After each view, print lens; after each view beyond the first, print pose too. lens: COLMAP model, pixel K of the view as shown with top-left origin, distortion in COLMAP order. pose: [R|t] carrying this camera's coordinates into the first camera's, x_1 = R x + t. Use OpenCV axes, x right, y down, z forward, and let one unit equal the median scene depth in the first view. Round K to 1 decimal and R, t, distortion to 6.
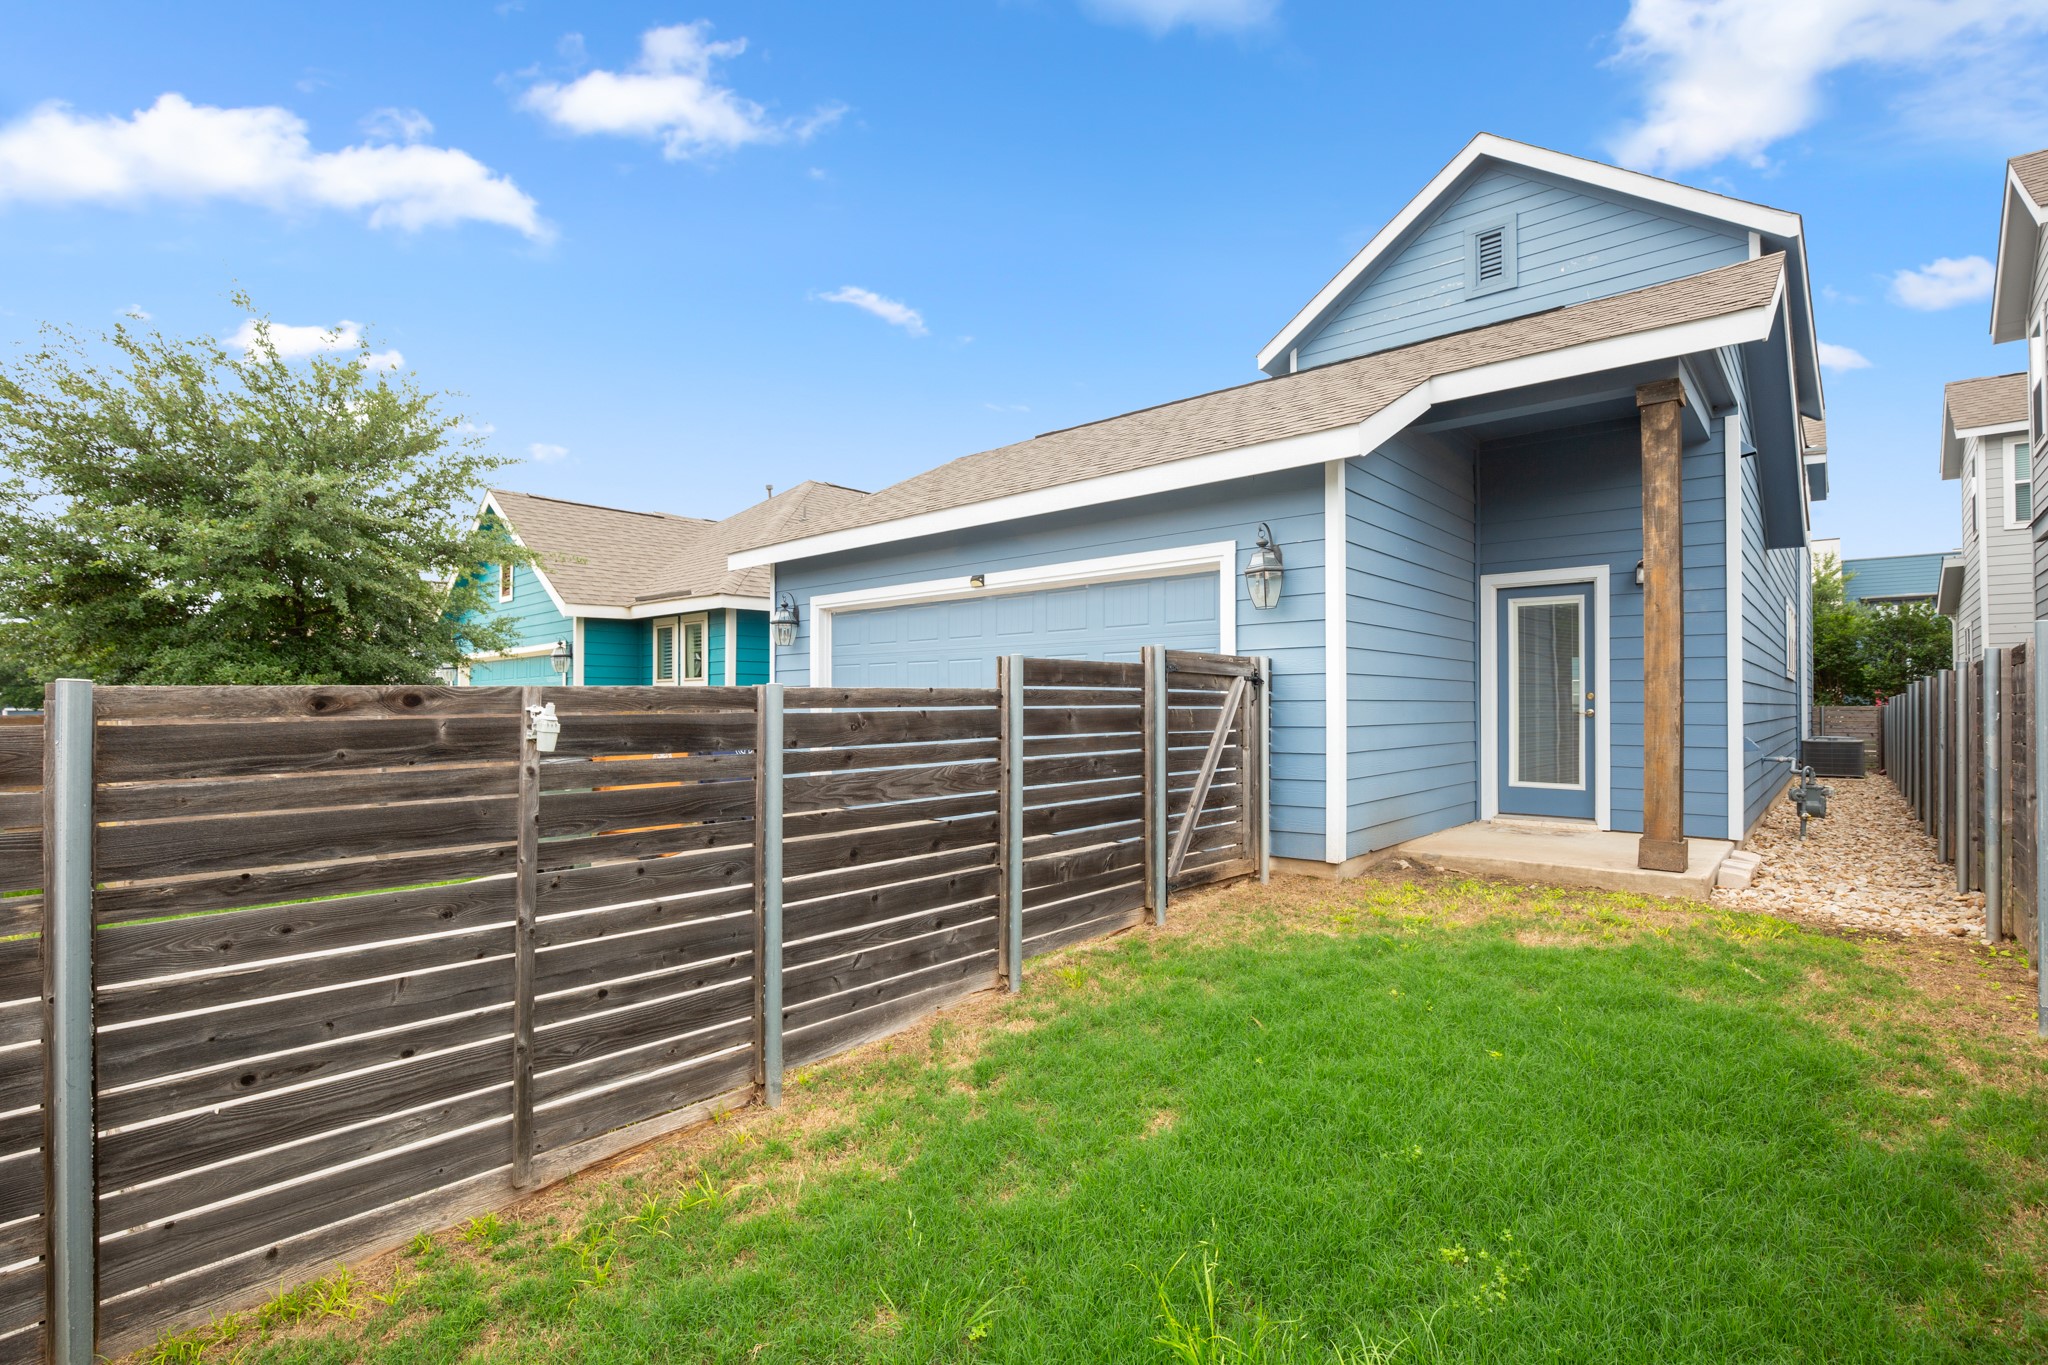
lens RADIAL K [[928.0, 0, 997.6], [0, 928.0, 698.7], [0, 0, 1]] dist [-0.008585, 0.000166]
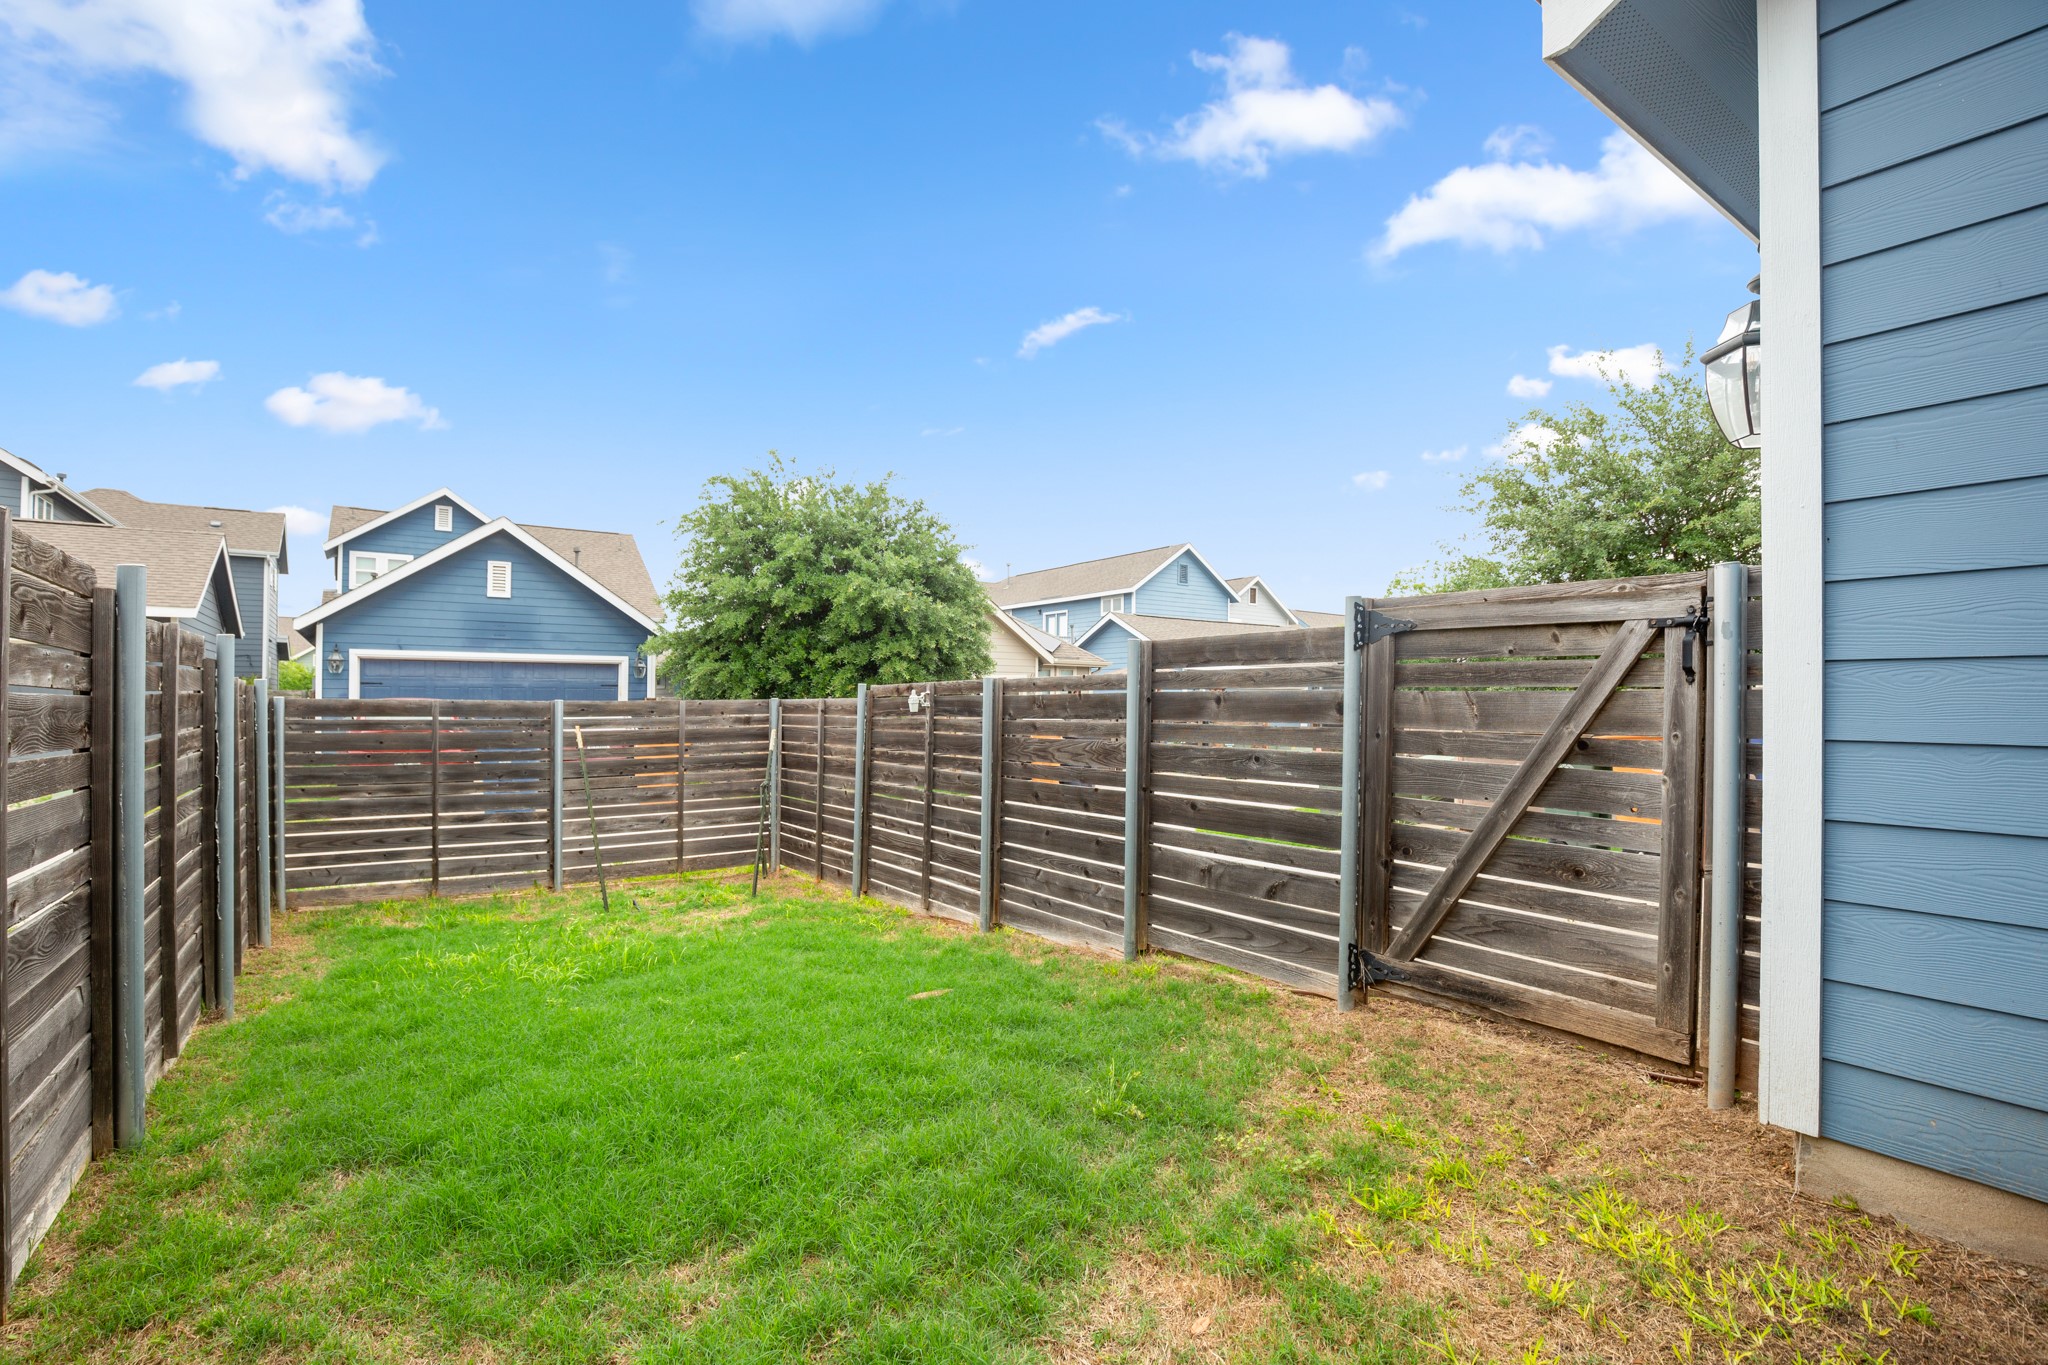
lens RADIAL K [[928.0, 0, 997.6], [0, 928.0, 698.7], [0, 0, 1]] dist [-0.008585, 0.000166]
pose [[-0.220325, 0.001706, -0.975425, 0.954848], [0.011314, 0.999936, -0.000807, 0.015974], [0.975361, -0.011214, -0.220331, 0.978630]]
